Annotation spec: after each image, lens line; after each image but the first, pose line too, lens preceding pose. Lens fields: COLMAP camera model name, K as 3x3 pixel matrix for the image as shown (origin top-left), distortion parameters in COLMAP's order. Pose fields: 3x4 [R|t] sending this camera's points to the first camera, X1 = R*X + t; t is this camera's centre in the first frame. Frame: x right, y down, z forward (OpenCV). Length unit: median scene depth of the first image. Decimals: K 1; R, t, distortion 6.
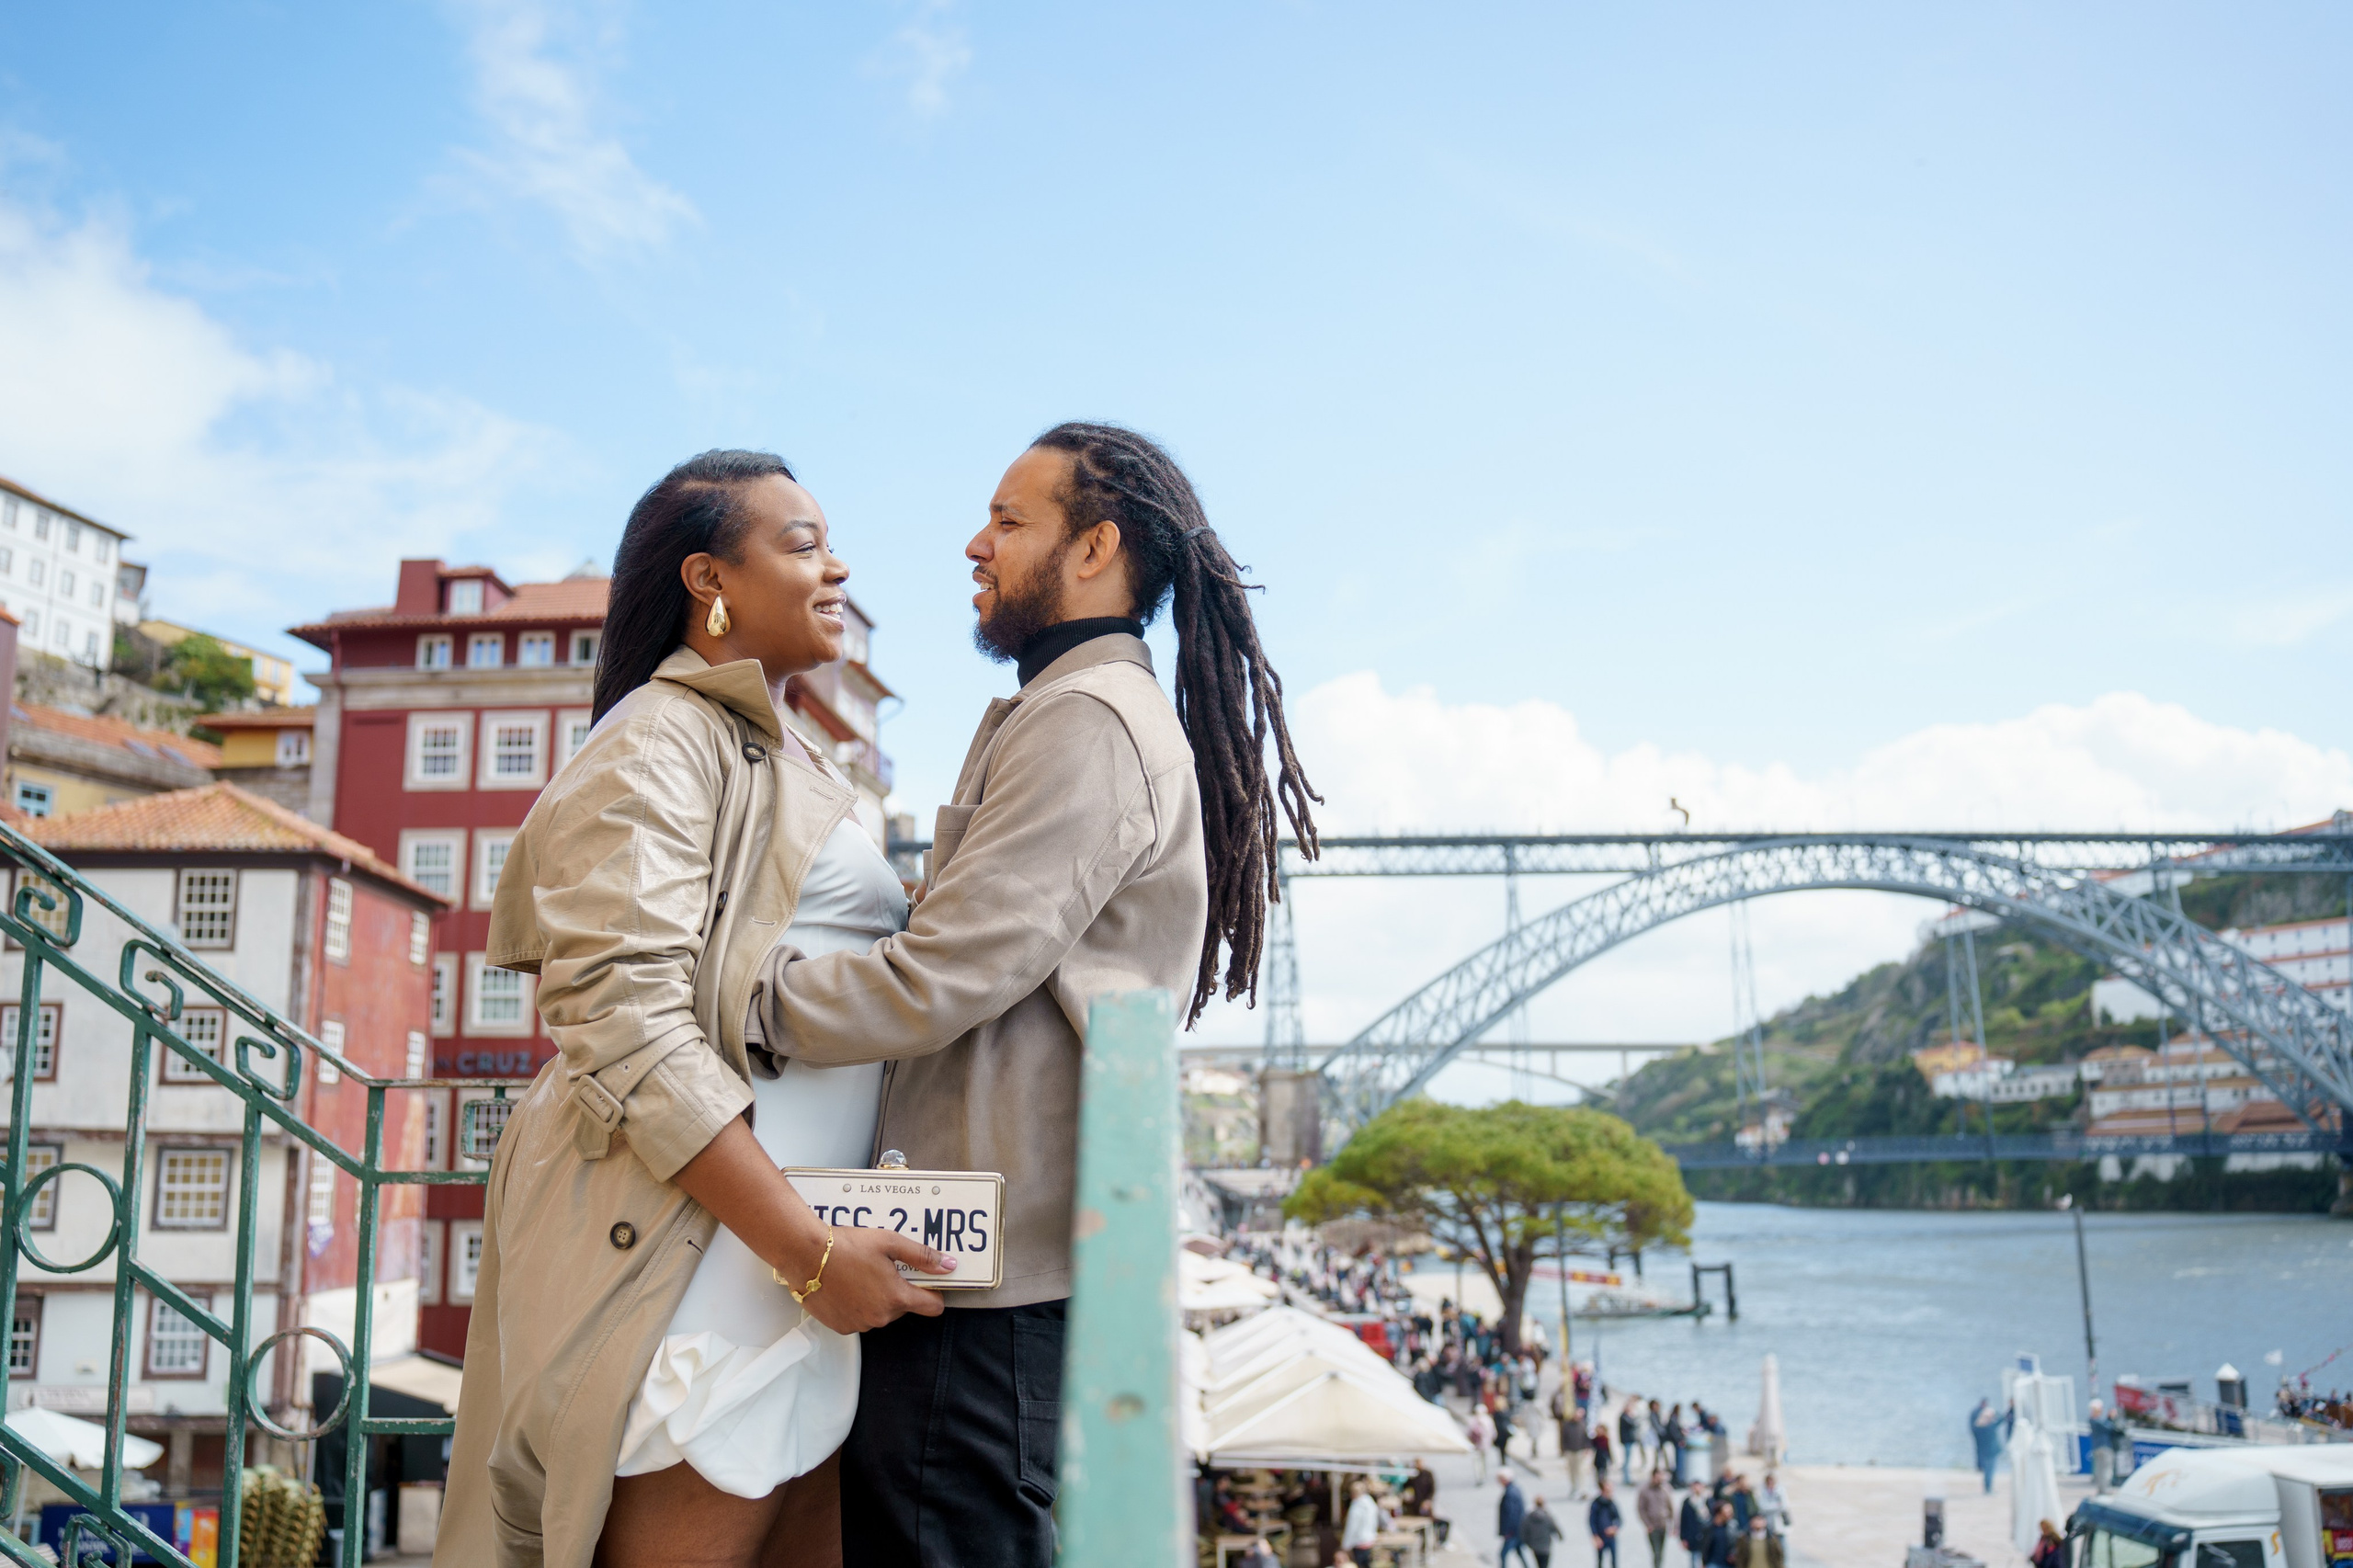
lens RADIAL K [[1916.7, 0, 1174.3], [0, 1916.7, 788.7], [0, 0, 1]] dist [-0.076054, 0.010089]
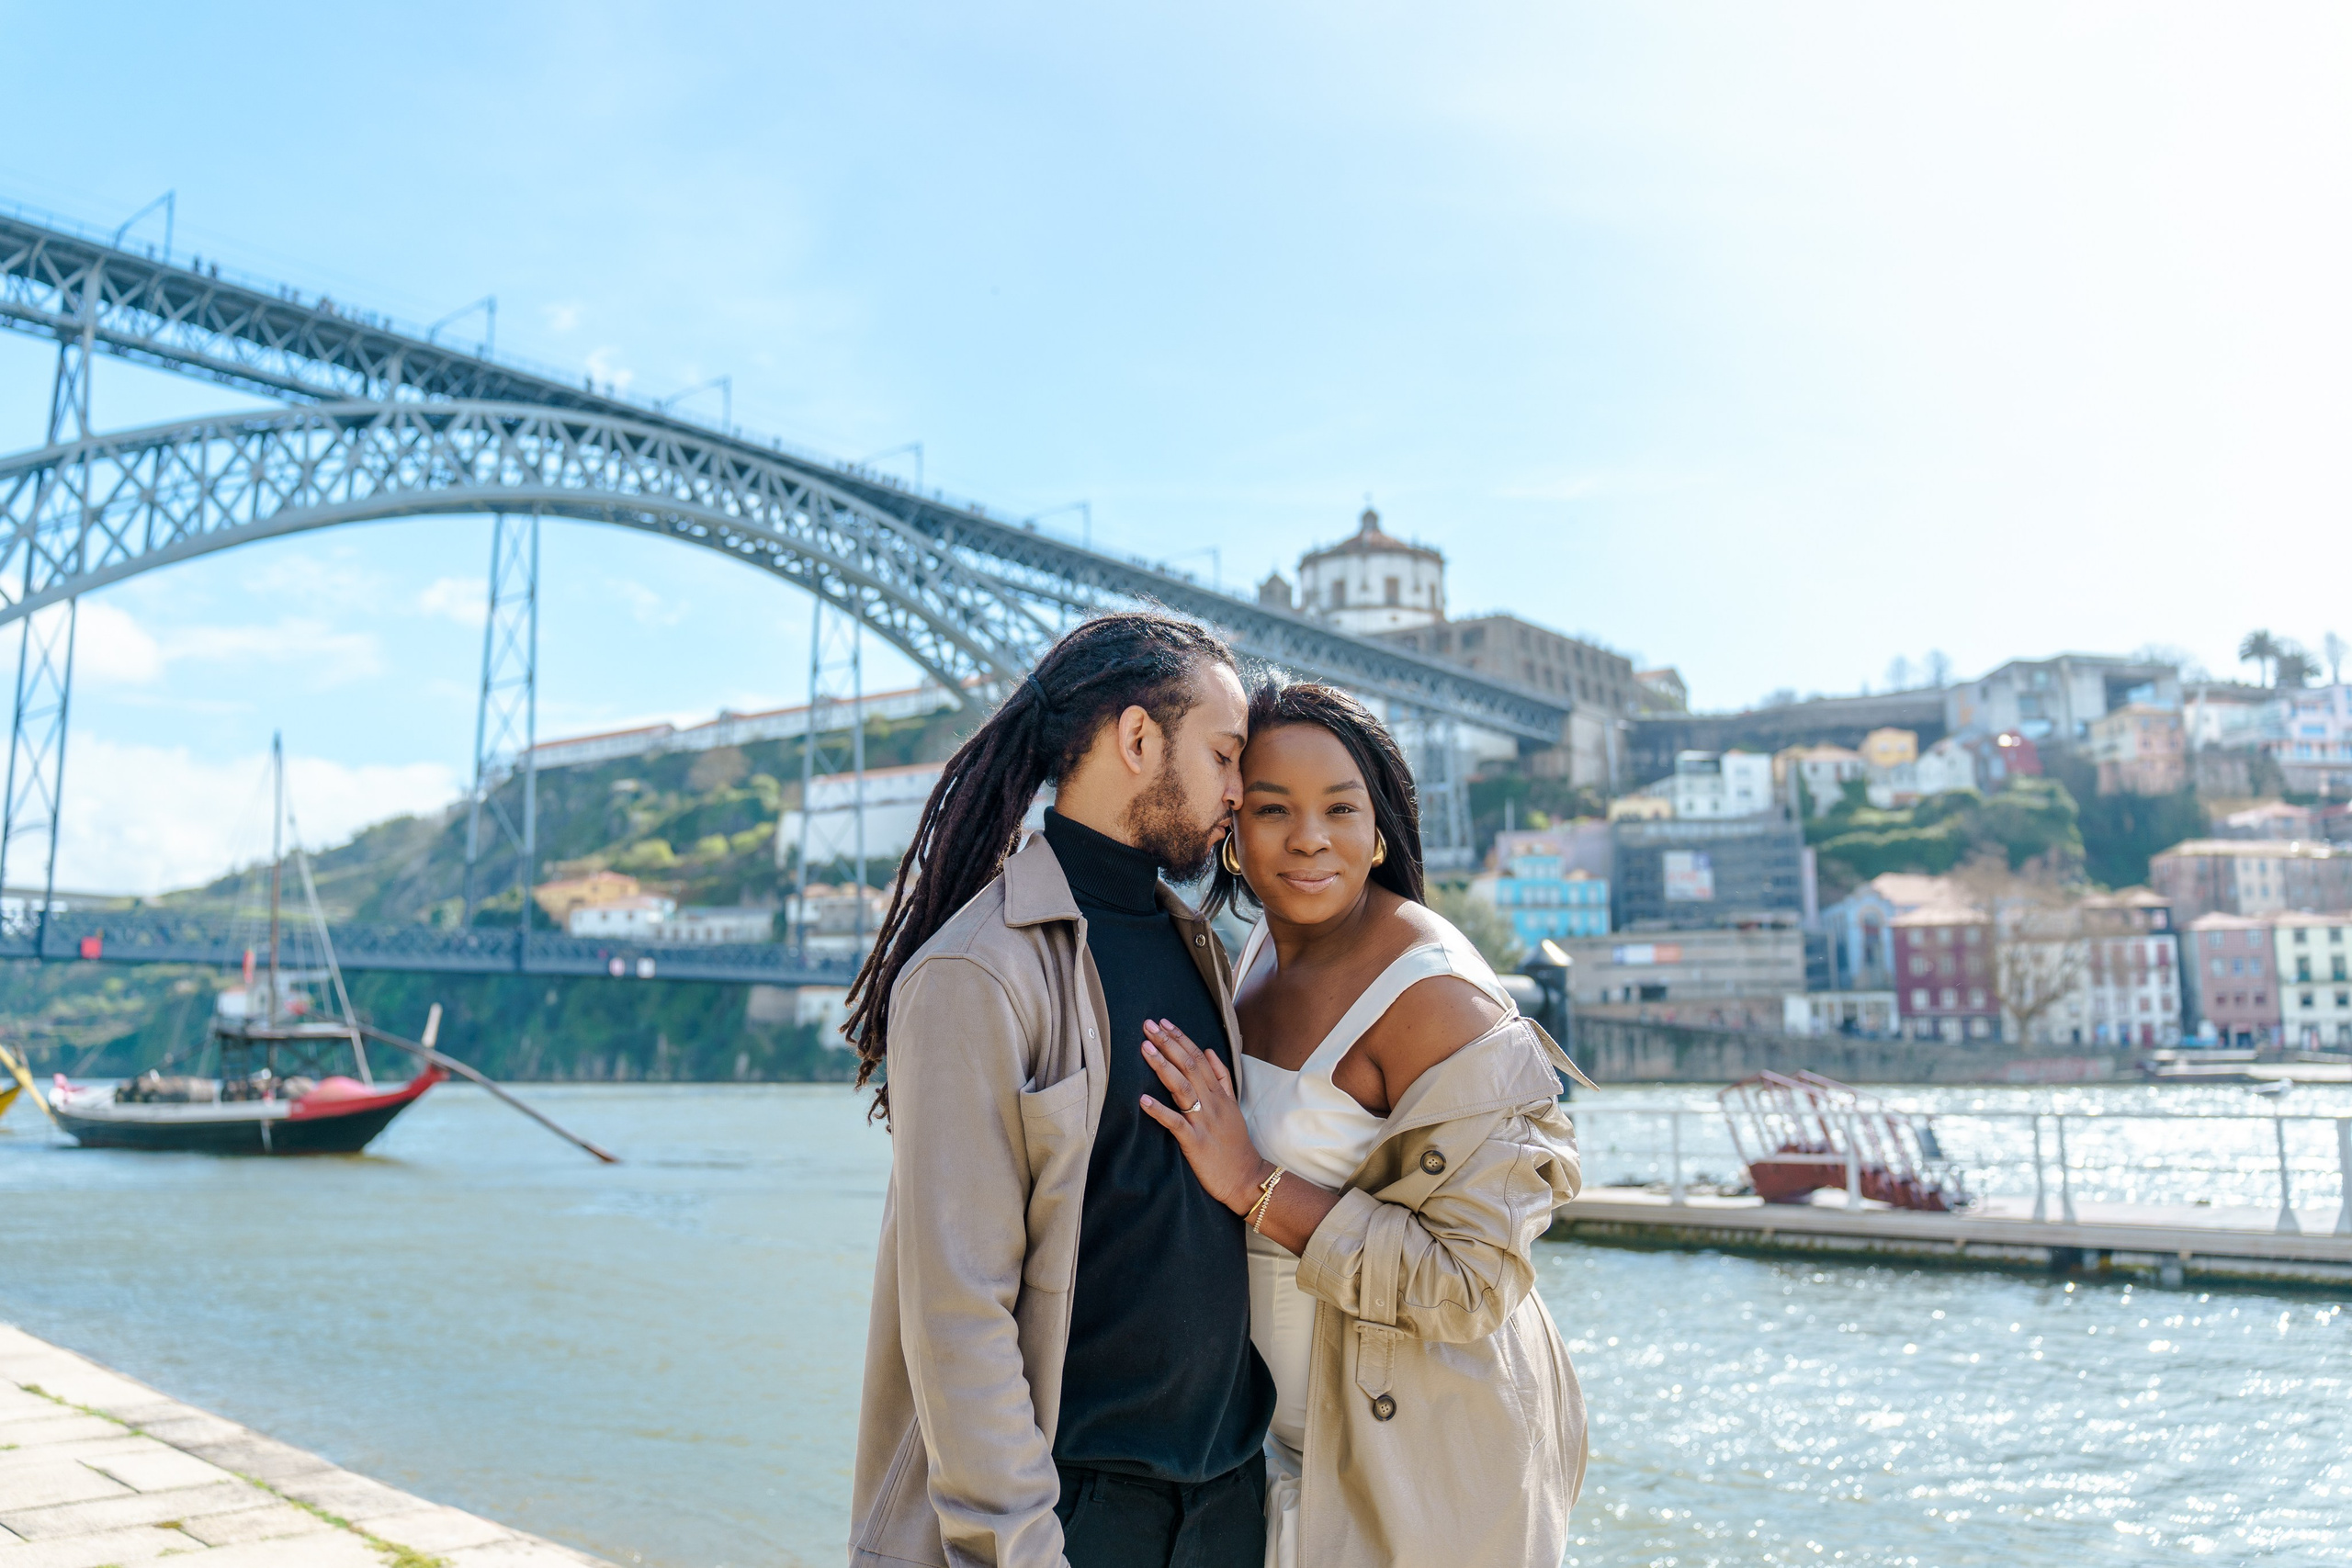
lens RADIAL K [[1856.6, 0, 1169.2], [0, 1856.6, 785.1], [0, 0, 1]] dist [0.003312, -0.004126]
pose [[0.693801, 0.122402, 0.709689, 0.033924], [-0.152376, 0.988090, -0.021454, 0.084626], [-0.703862, -0.093255, 0.704189, 0.323793]]
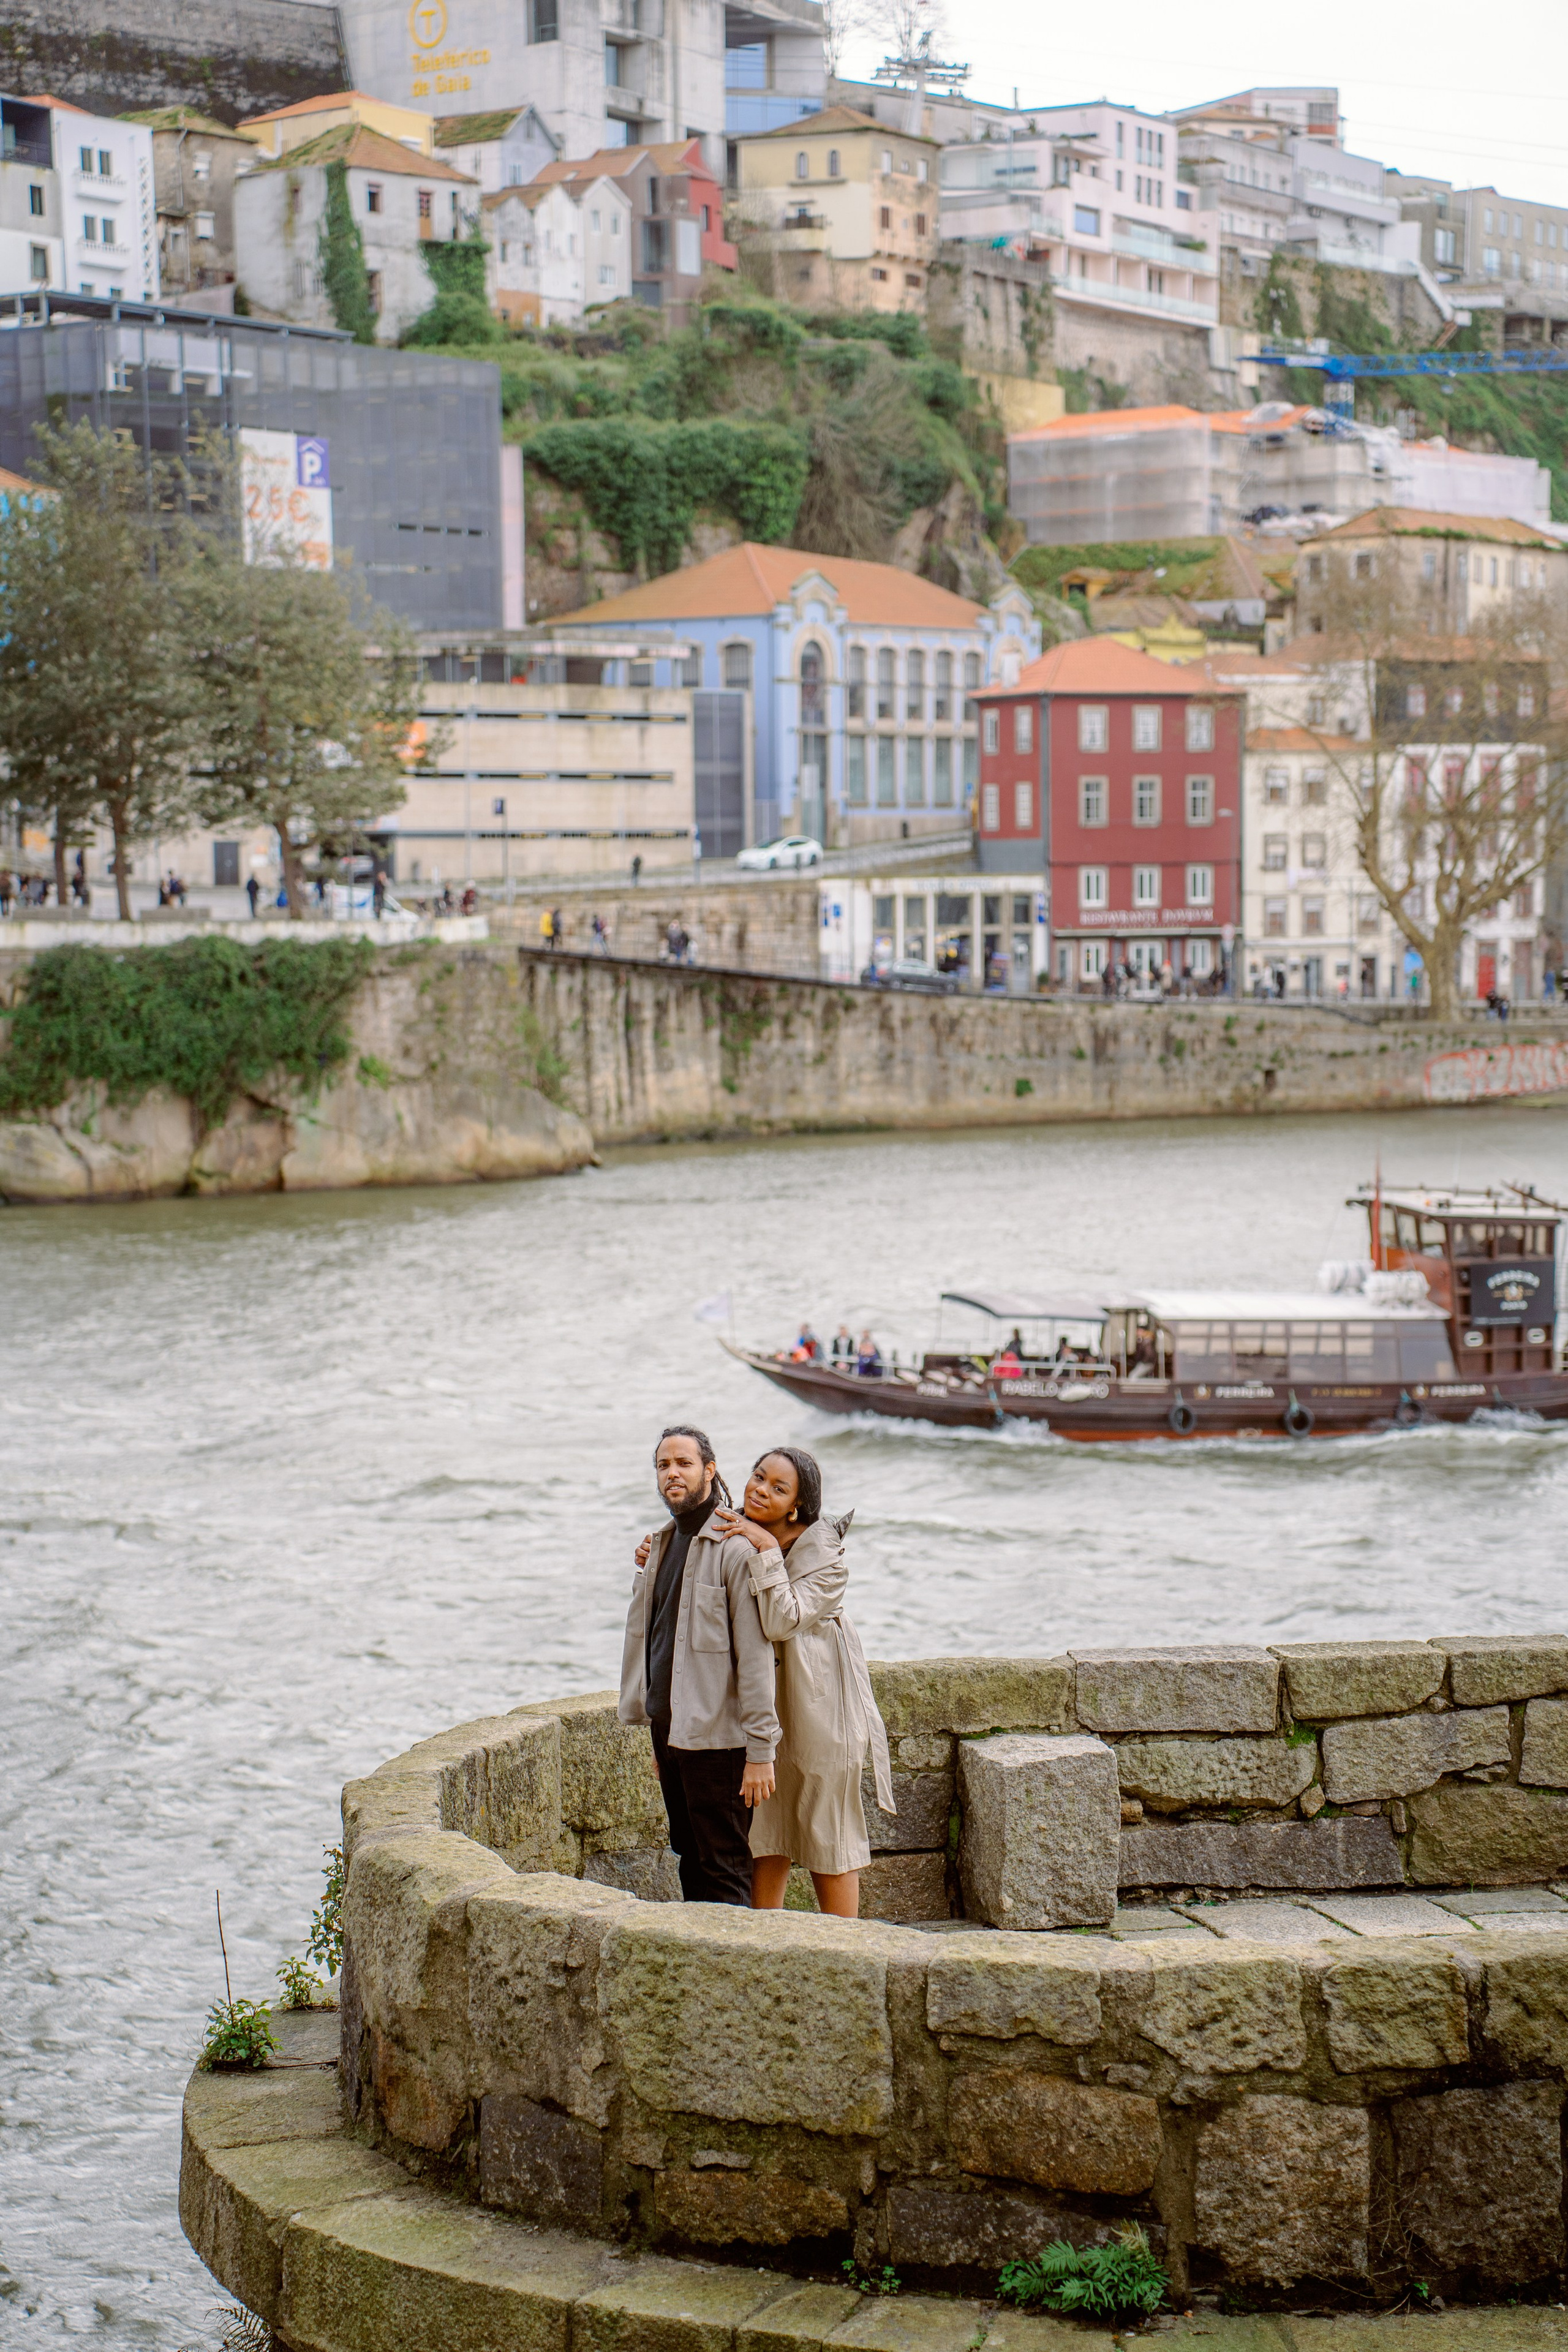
lens RADIAL K [[4946.0, 0, 787.0], [0, 4946.0, 1116.1], [0, 0, 1]] dist [0.678347, -0.092600]
pose [[-0.174431, -0.037525, 0.983954, 0.024064], [-0.187846, 0.982190, 0.004157, 0.127142], [-0.966585, -0.184107, -0.178373, 0.646777]]
